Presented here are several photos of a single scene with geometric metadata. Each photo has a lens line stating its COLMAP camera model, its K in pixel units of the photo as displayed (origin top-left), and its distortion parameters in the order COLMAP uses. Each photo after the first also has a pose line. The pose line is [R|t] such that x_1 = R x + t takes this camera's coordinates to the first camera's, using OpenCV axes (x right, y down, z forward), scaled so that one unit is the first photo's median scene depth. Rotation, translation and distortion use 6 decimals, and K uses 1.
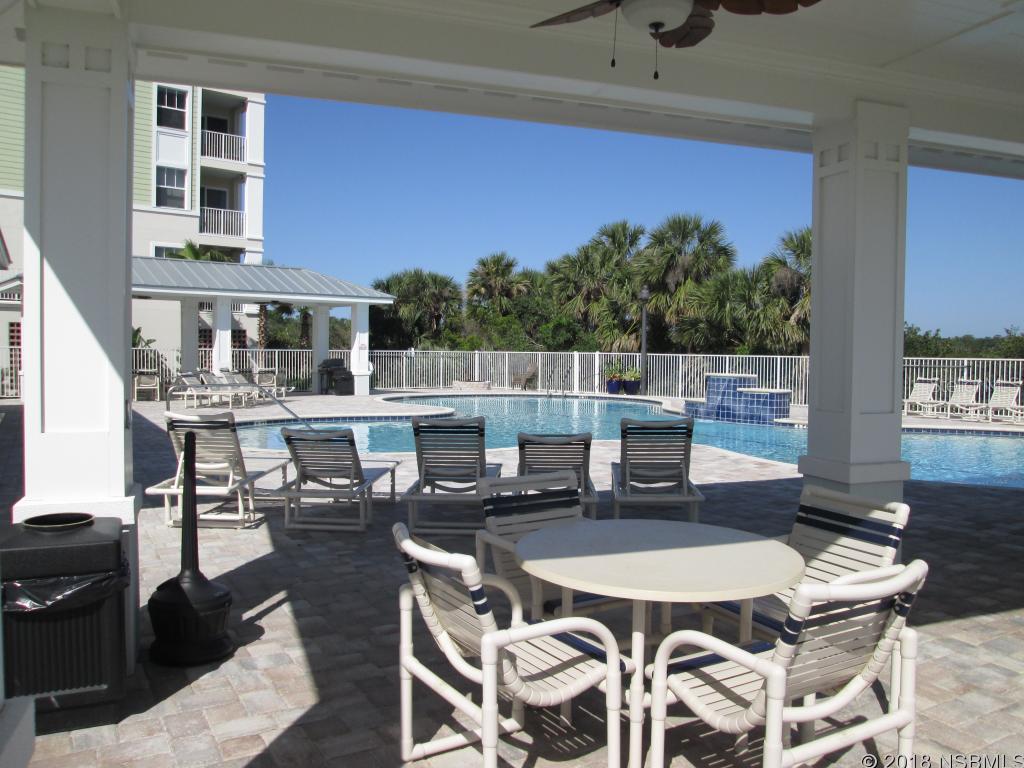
lens RADIAL K [[842.7, 0, 512.0], [0, 842.7, 384.0], [0, 0, 1]] dist [-0.000583, 0.001424]
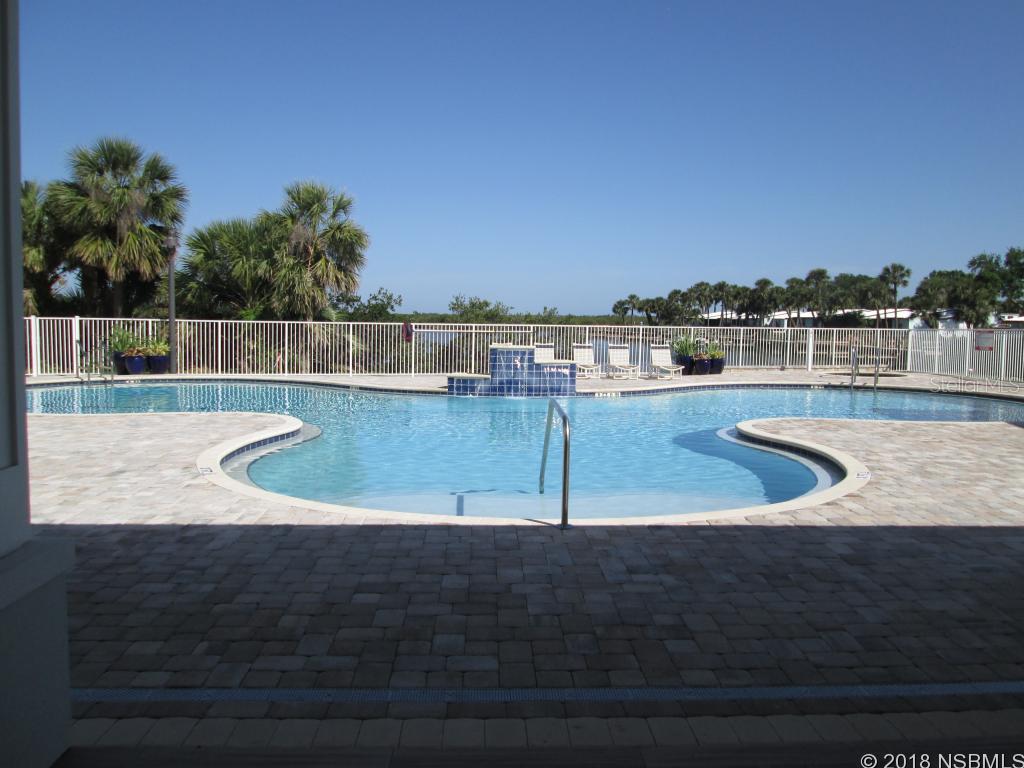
lens RADIAL K [[842.7, 0, 512.0], [0, 842.7, 384.0], [0, 0, 1]] dist [-0.000583, 0.001424]
pose [[0.490343, -0.068860, 0.868805, -0.336038], [0.024899, 0.997574, 0.065013, -0.018227], [-0.871174, -0.010247, 0.490868, 0.320053]]
